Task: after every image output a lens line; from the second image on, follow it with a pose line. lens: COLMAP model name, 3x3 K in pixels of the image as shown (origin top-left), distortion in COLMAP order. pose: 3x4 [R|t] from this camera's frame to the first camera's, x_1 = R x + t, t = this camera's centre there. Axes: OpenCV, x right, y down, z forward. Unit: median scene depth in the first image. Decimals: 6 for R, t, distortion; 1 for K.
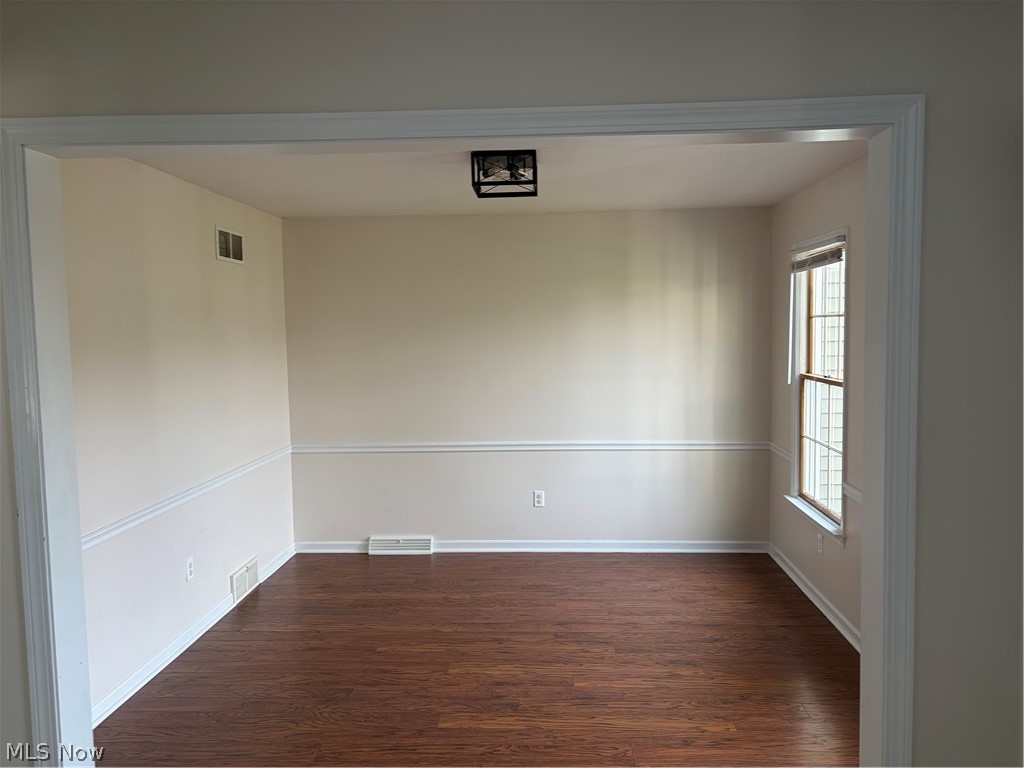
lens RADIAL K [[769.9, 0, 507.8], [0, 769.9, 378.1], [0, 0, 1]] dist [0.061687, -0.069076]
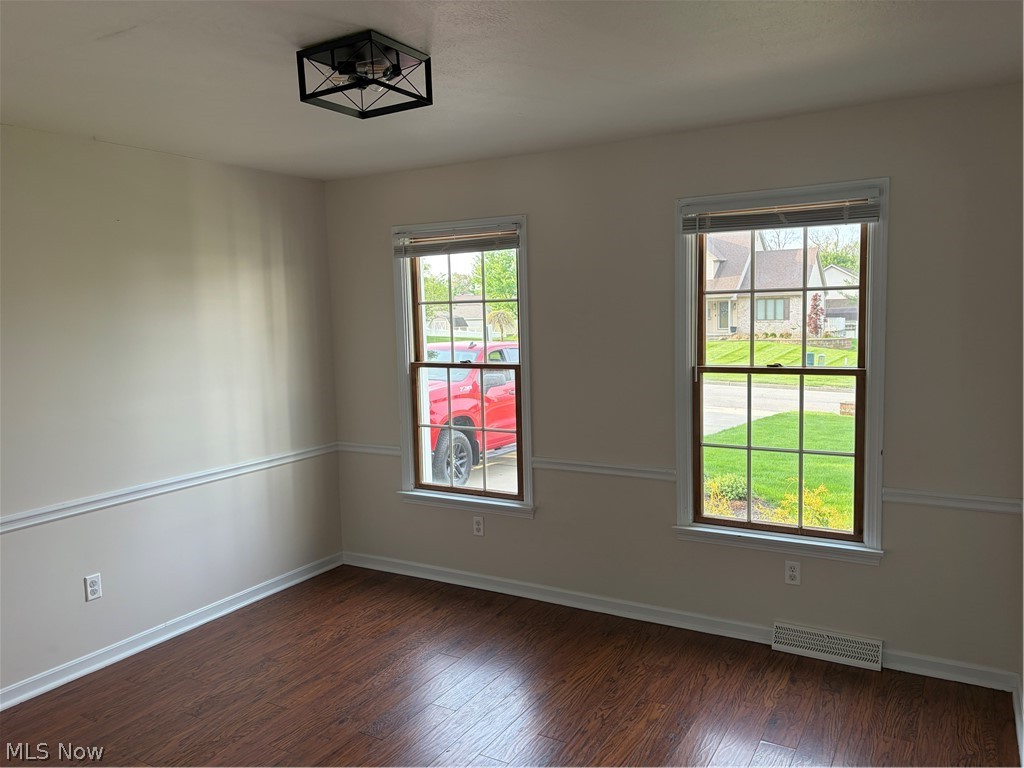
lens RADIAL K [[769.9, 0, 542.7], [0, 769.9, 394.4], [0, 0, 1]] dist [0.061687, -0.069076]
pose [[0.448365, -0.095667, 0.888716, -0.363556], [0.077685, 0.994665, 0.067879, -0.017445], [-0.890468, 0.038605, 0.453405, 0.381018]]
